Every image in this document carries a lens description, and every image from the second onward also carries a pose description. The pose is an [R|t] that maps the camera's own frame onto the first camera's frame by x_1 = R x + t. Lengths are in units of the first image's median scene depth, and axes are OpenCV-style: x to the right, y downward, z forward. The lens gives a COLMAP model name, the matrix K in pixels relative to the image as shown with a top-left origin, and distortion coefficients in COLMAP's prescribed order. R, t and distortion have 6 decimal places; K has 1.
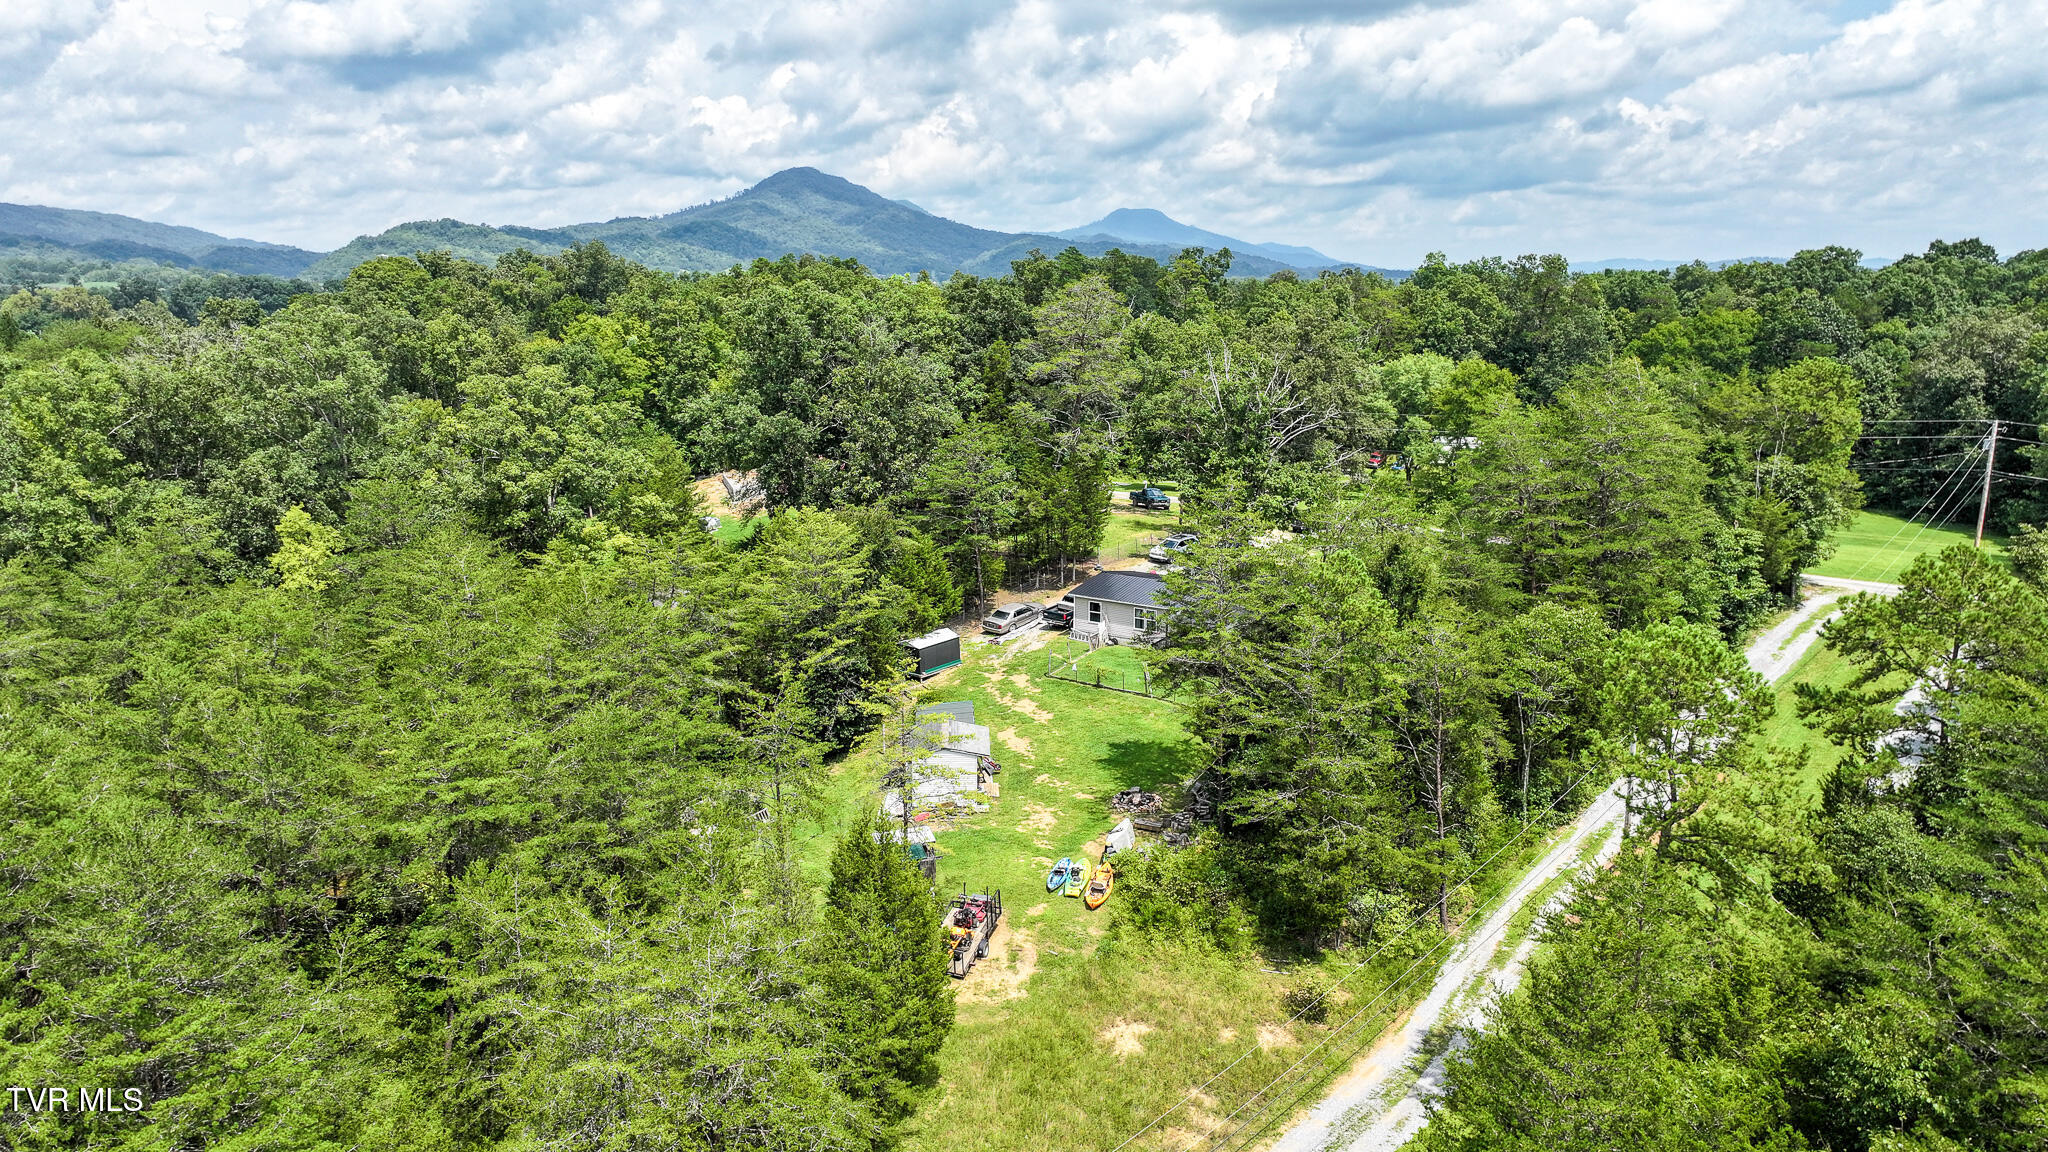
lens RADIAL K [[1439.6, 0, 1029.2], [0, 1439.6, 571.4], [0, 0, 1]] dist [0.001611, 0.014650]
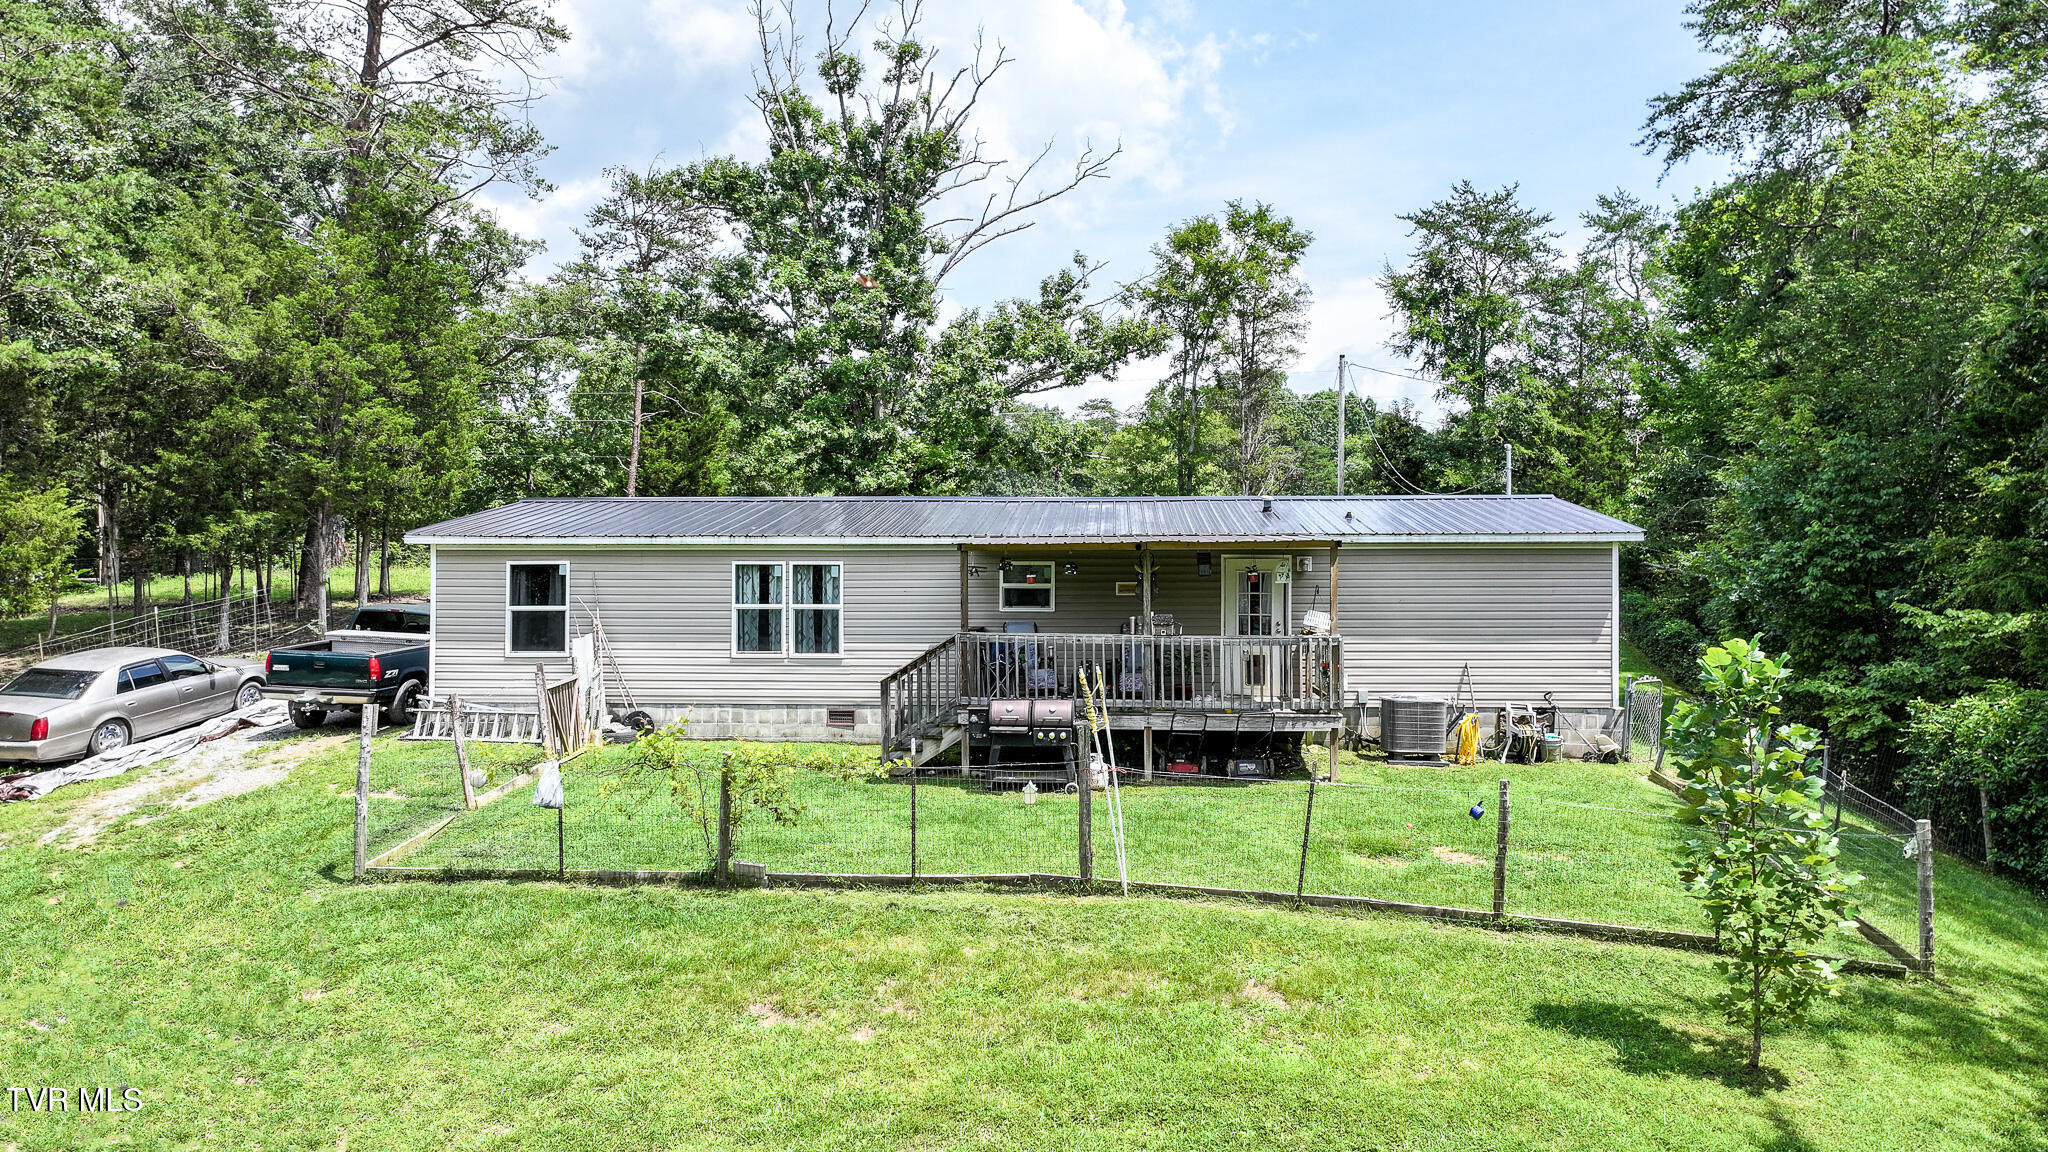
lens RADIAL K [[1439.6, 0, 1031.4], [0, 1439.6, 576.2], [0, 0, 1]] dist [0.001611, 0.014650]
pose [[0.858462, 0.003376, 0.512866, -0.005160], [0.101740, 0.978985, -0.176742, 0.089085], [-0.502684, 0.203906, 0.840078, 0.958357]]
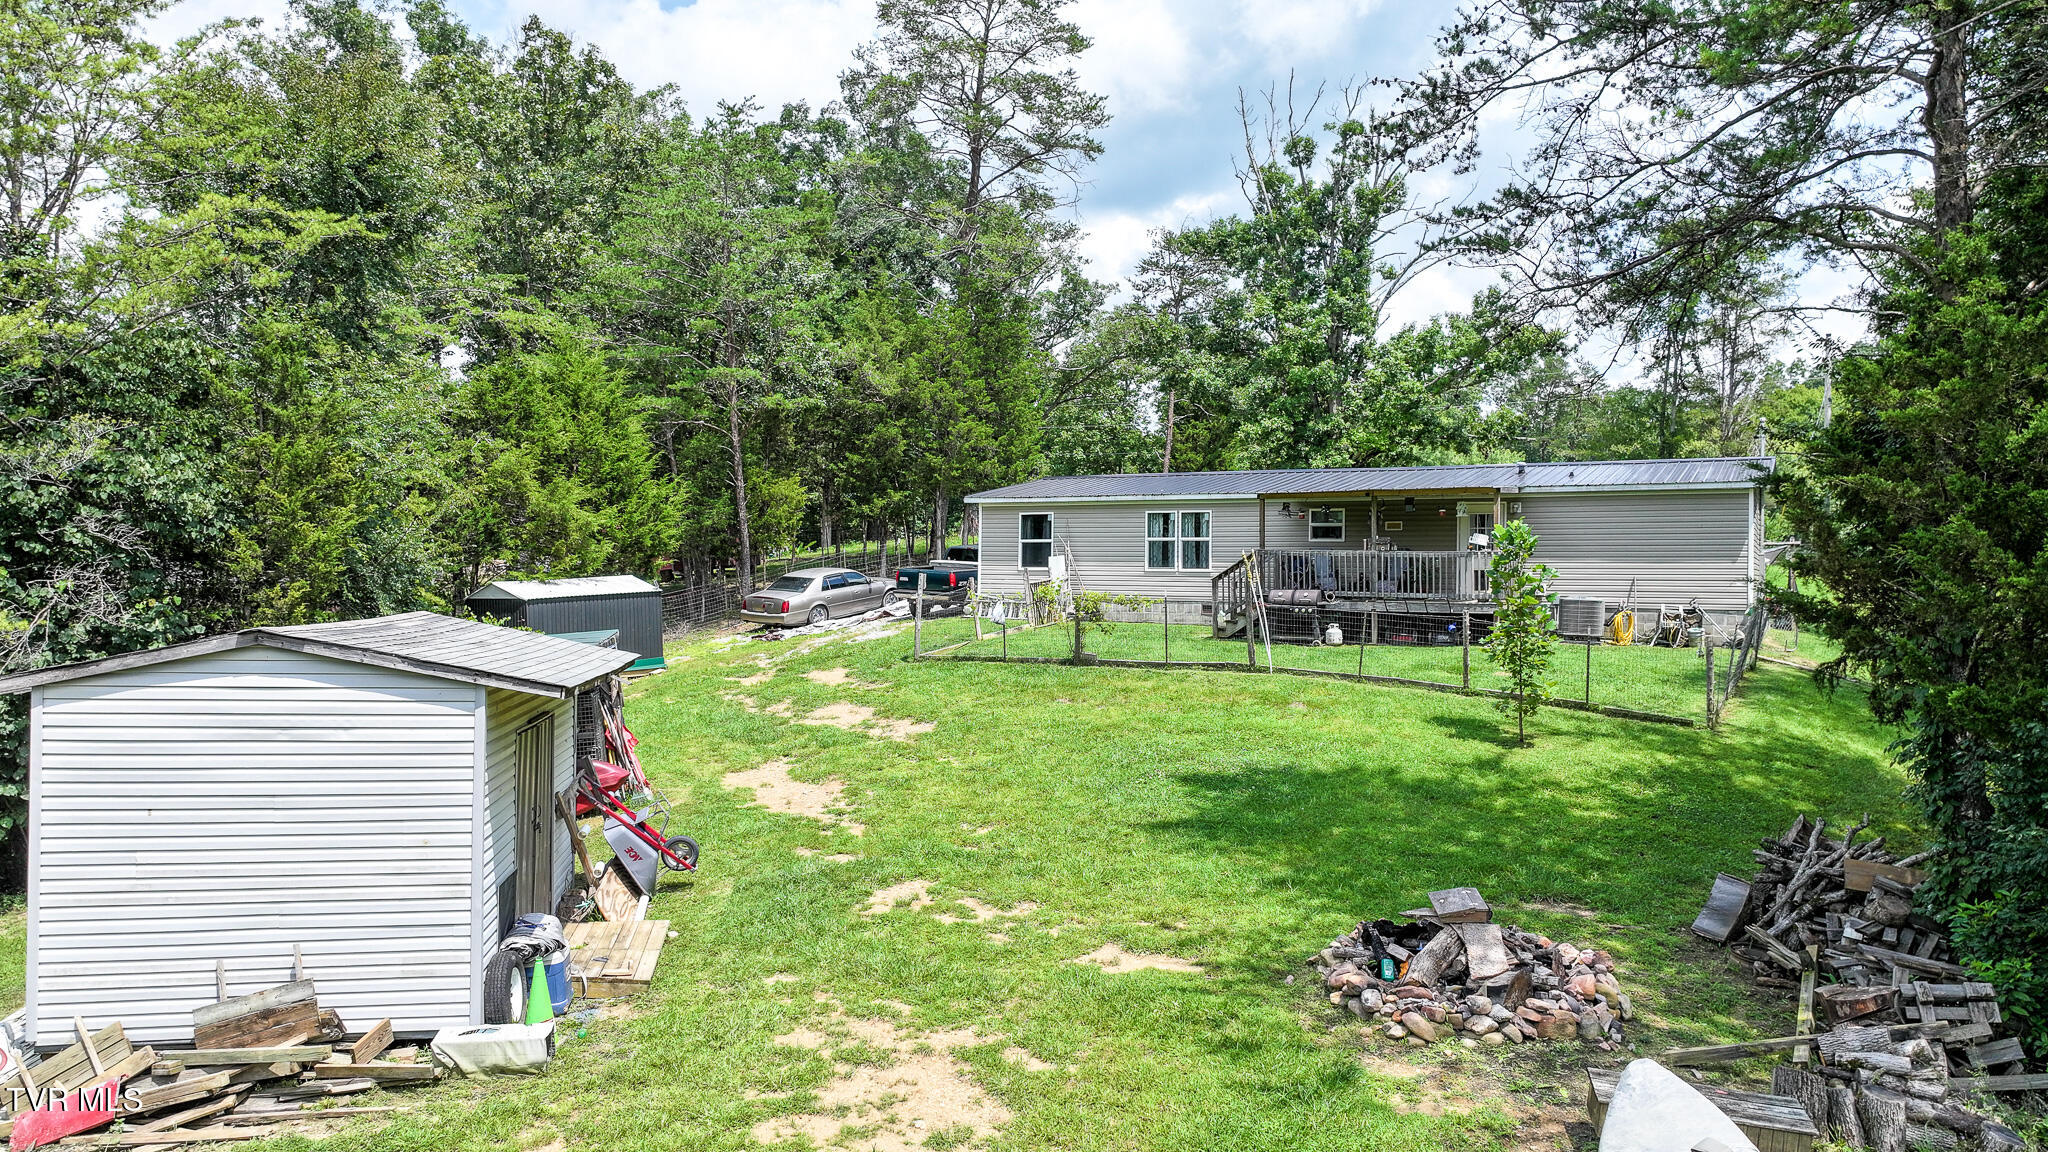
lens RADIAL K [[1439.6, 0, 1033.8], [0, 1439.6, 578.5], [0, 0, 1]] dist [0.001611, 0.014650]
pose [[0.994140, 0.008590, 0.107755, 0.005746], [0.012868, 0.980345, -0.196871, 0.139446], [-0.107328, 0.197104, 0.974490, 0.792546]]
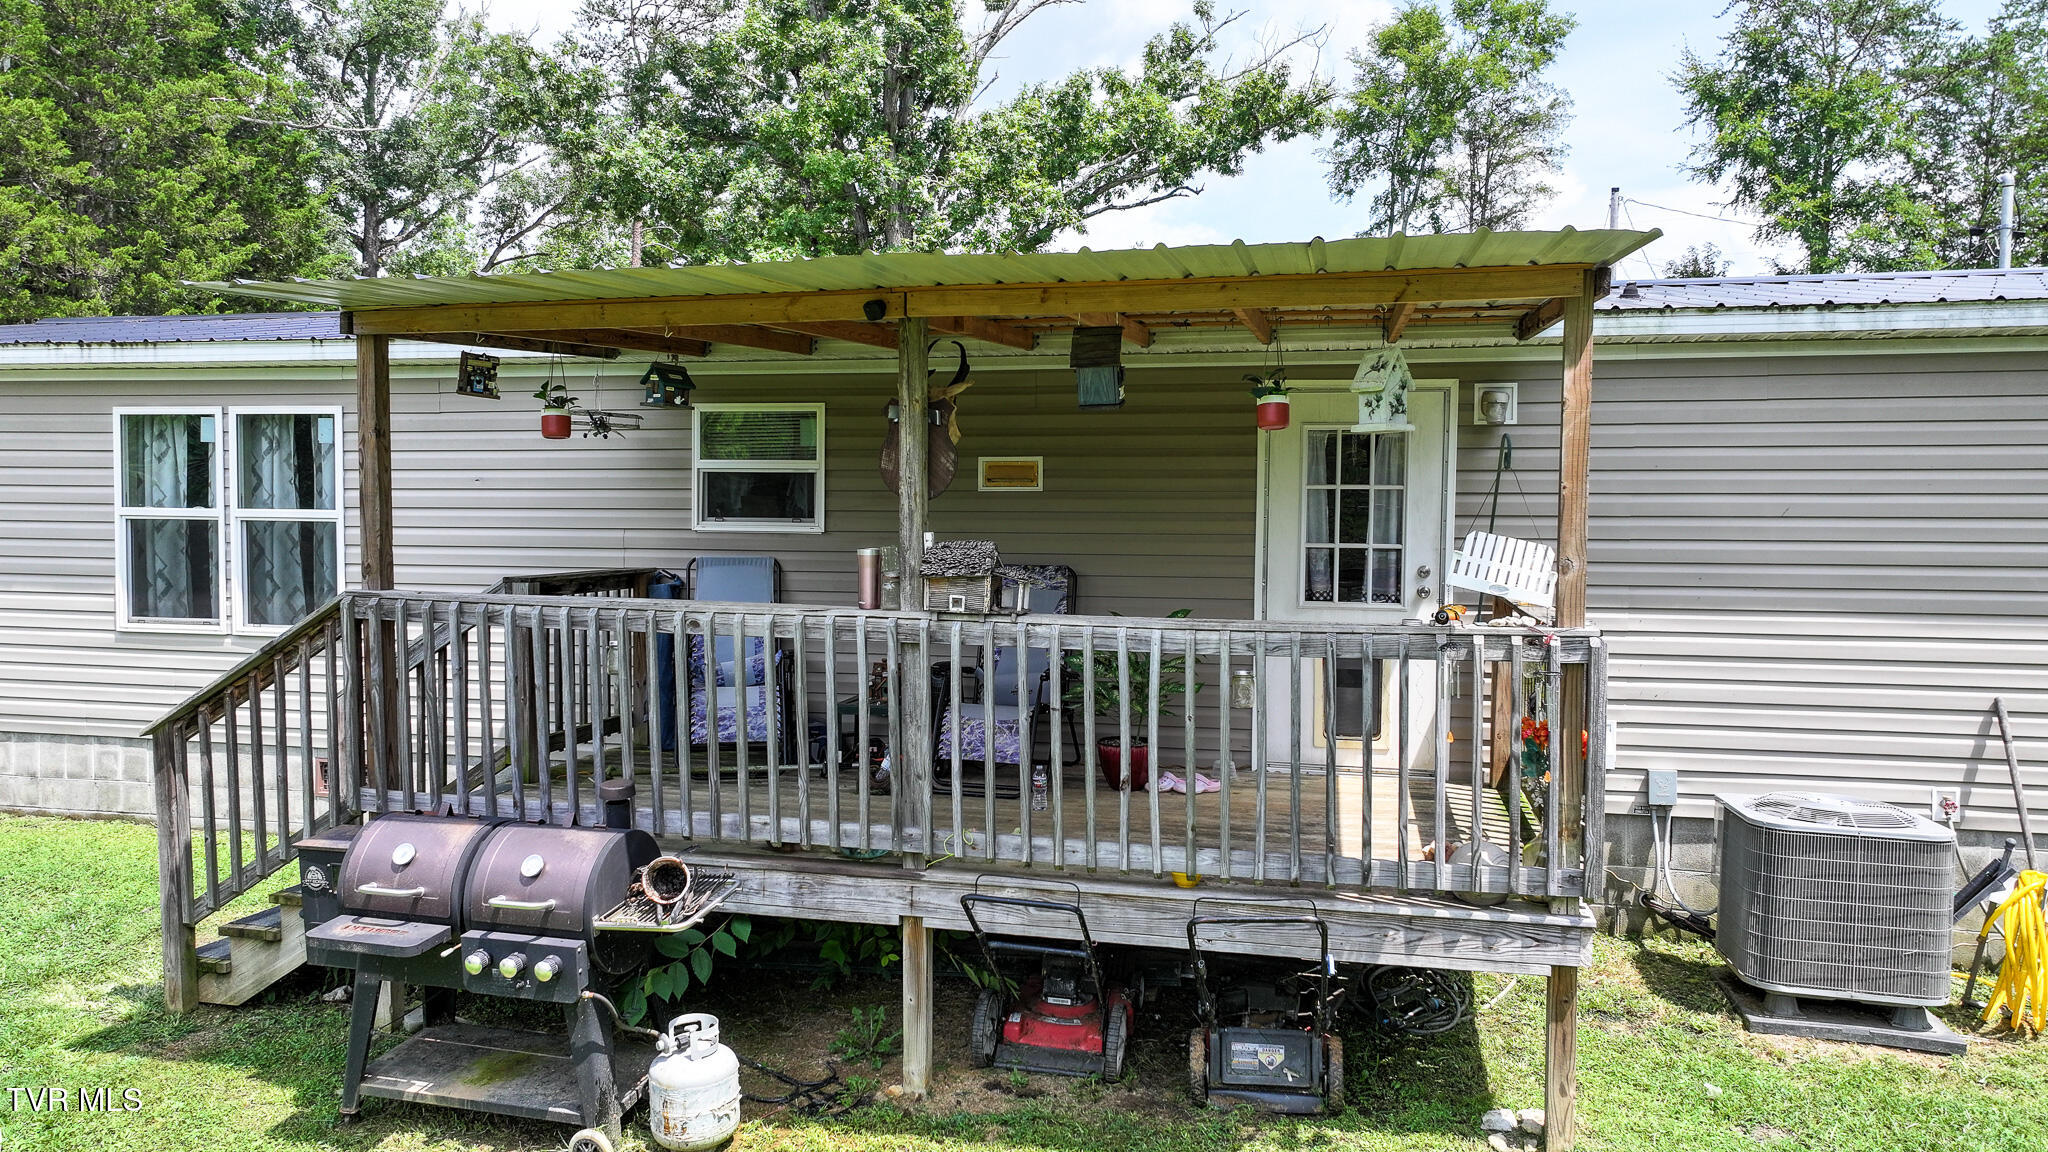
lens RADIAL K [[1439.6, 0, 1026.4], [0, 1439.6, 577.1], [0, 0, 1]] dist [0.001611, 0.014650]
pose [[0.932660, -0.008323, 0.360661, 0.116636], [0.063448, 0.987935, -0.141277, 0.066608], [-0.355134, 0.154646, 0.921935, 1.086871]]
